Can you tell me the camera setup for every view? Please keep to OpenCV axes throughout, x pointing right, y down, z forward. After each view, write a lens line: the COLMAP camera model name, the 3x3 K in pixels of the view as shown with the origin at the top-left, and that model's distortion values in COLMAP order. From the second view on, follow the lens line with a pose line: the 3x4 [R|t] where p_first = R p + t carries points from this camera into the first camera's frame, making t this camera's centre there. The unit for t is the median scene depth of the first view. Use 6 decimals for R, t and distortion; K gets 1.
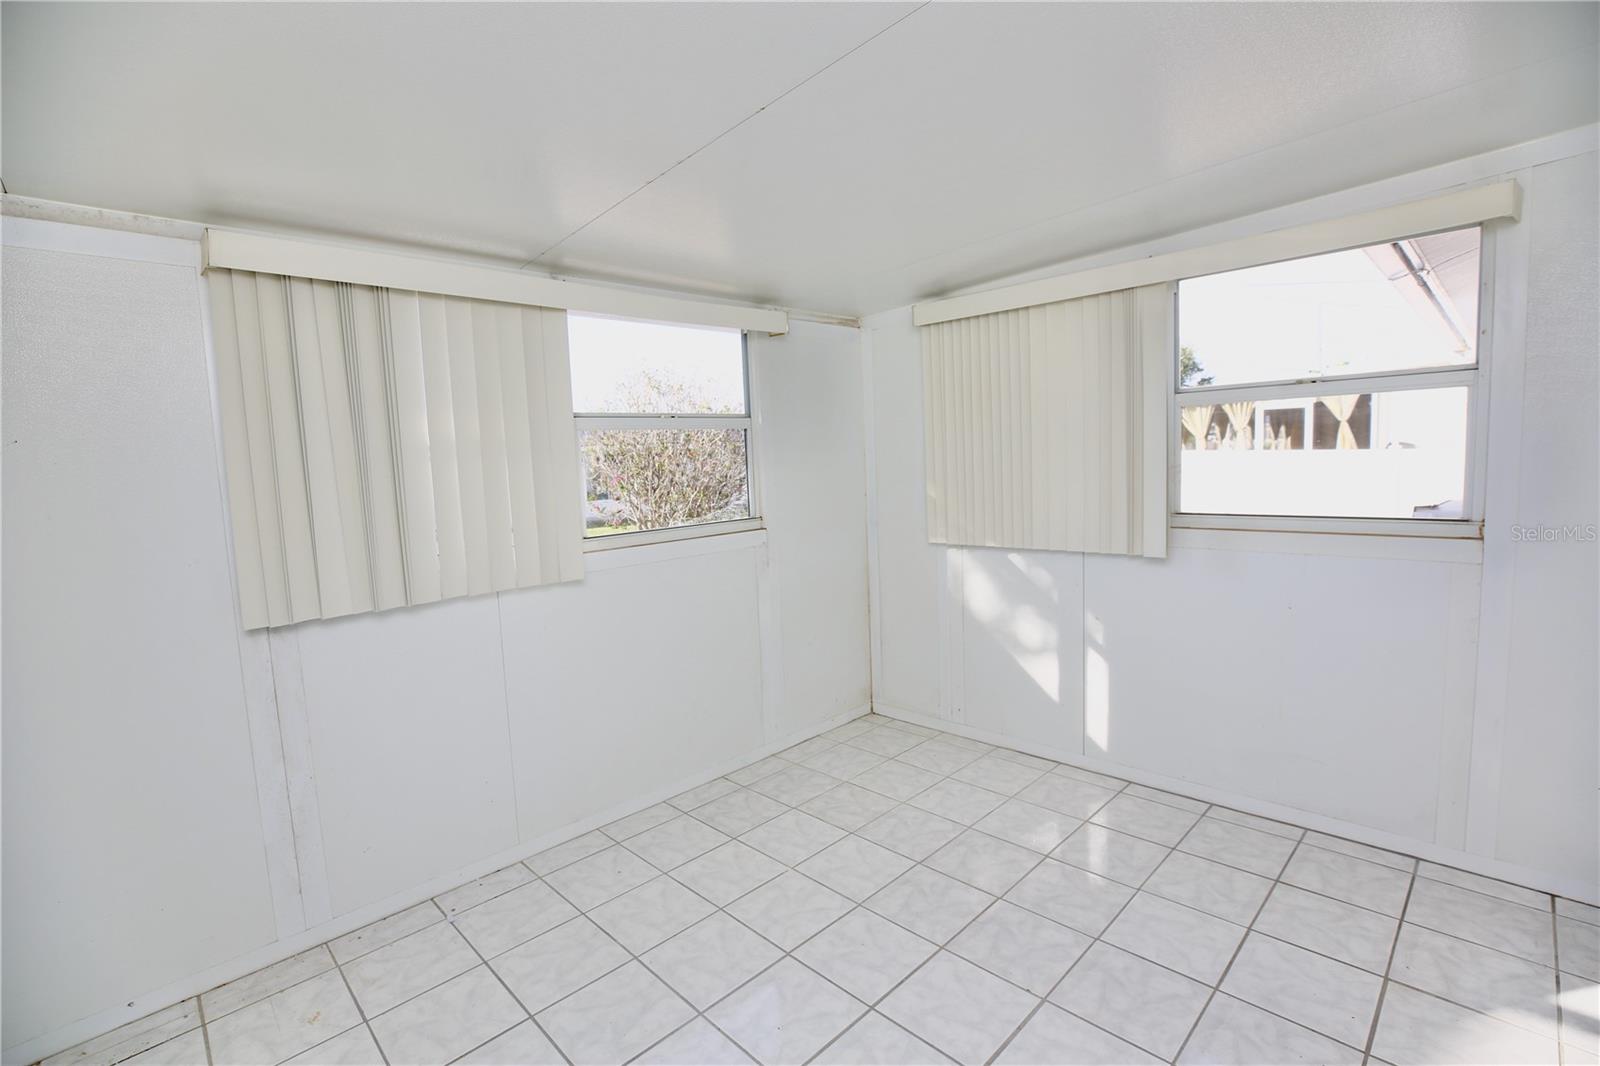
lens RADIAL K [[726.3, 0, 803.7], [0, 726.3, 525.6], [0, 0, 1]] dist [-0.040651, 0.010371]
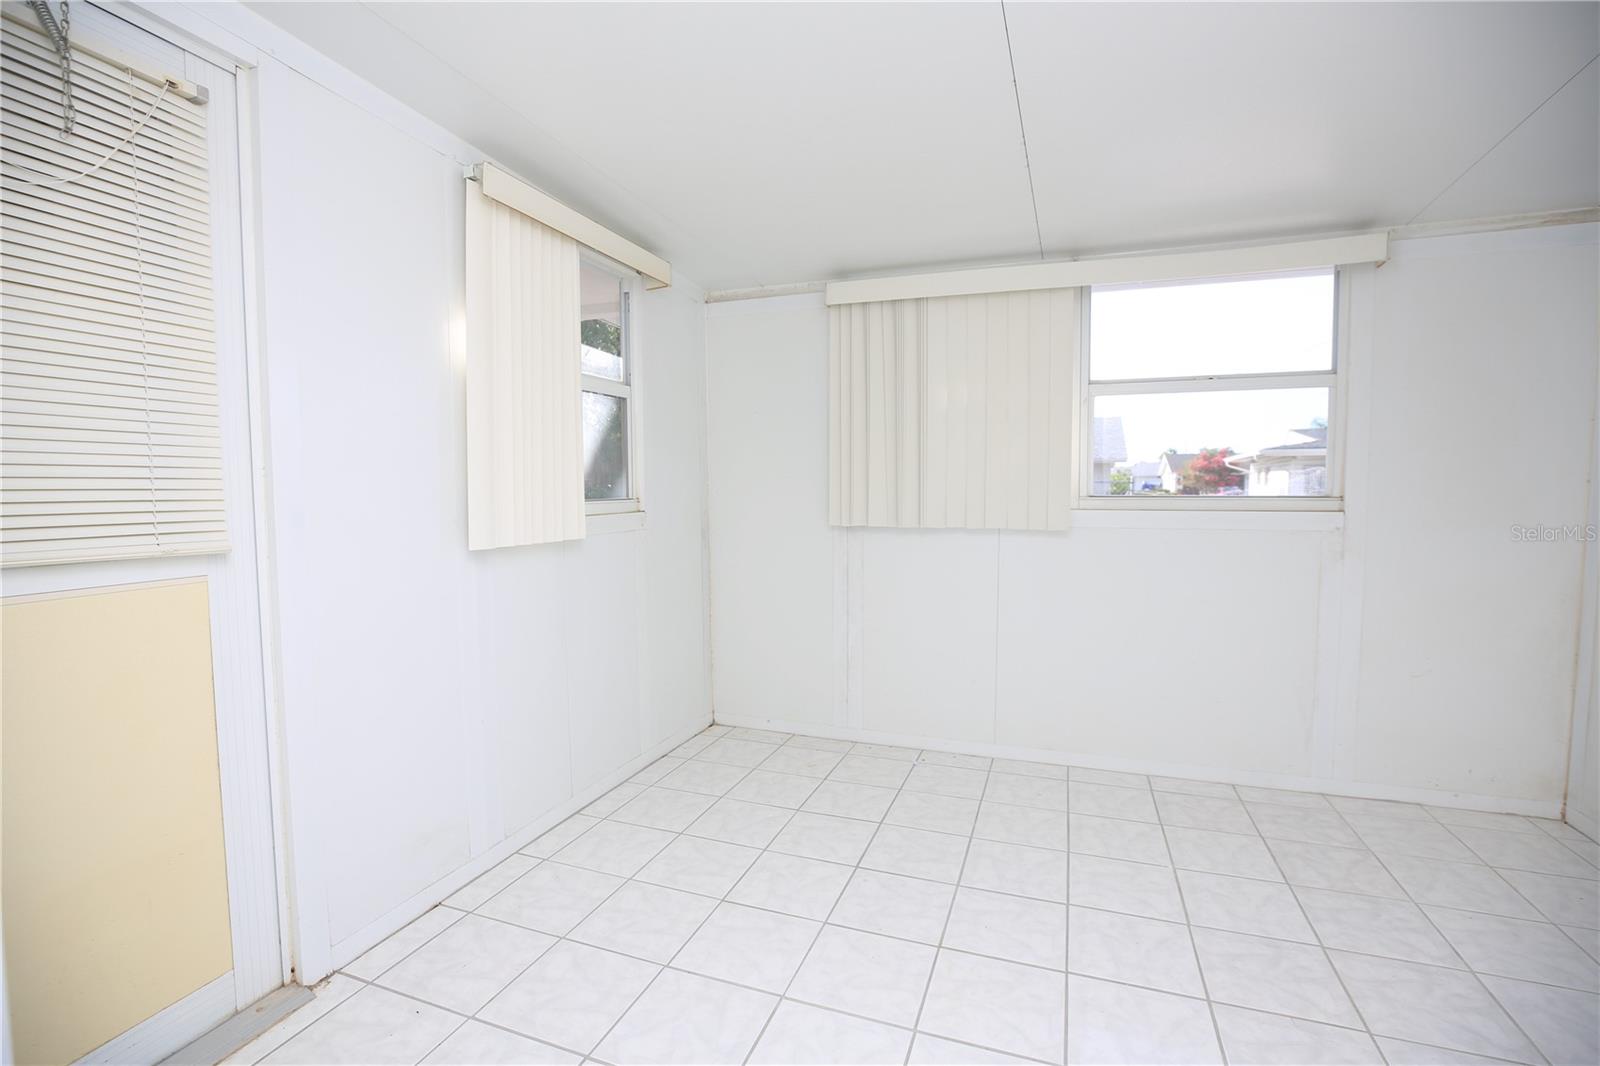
lens RADIAL K [[726.3, 0, 806.8], [0, 726.3, 533.5], [0, 0, 1]] dist [-0.040651, 0.010371]
pose [[0.431993, 0.103212, -0.895951, 0.524591], [-0.095685, 0.993068, 0.068264, 0.041012], [0.896787, 0.056240, 0.438875, 0.165802]]
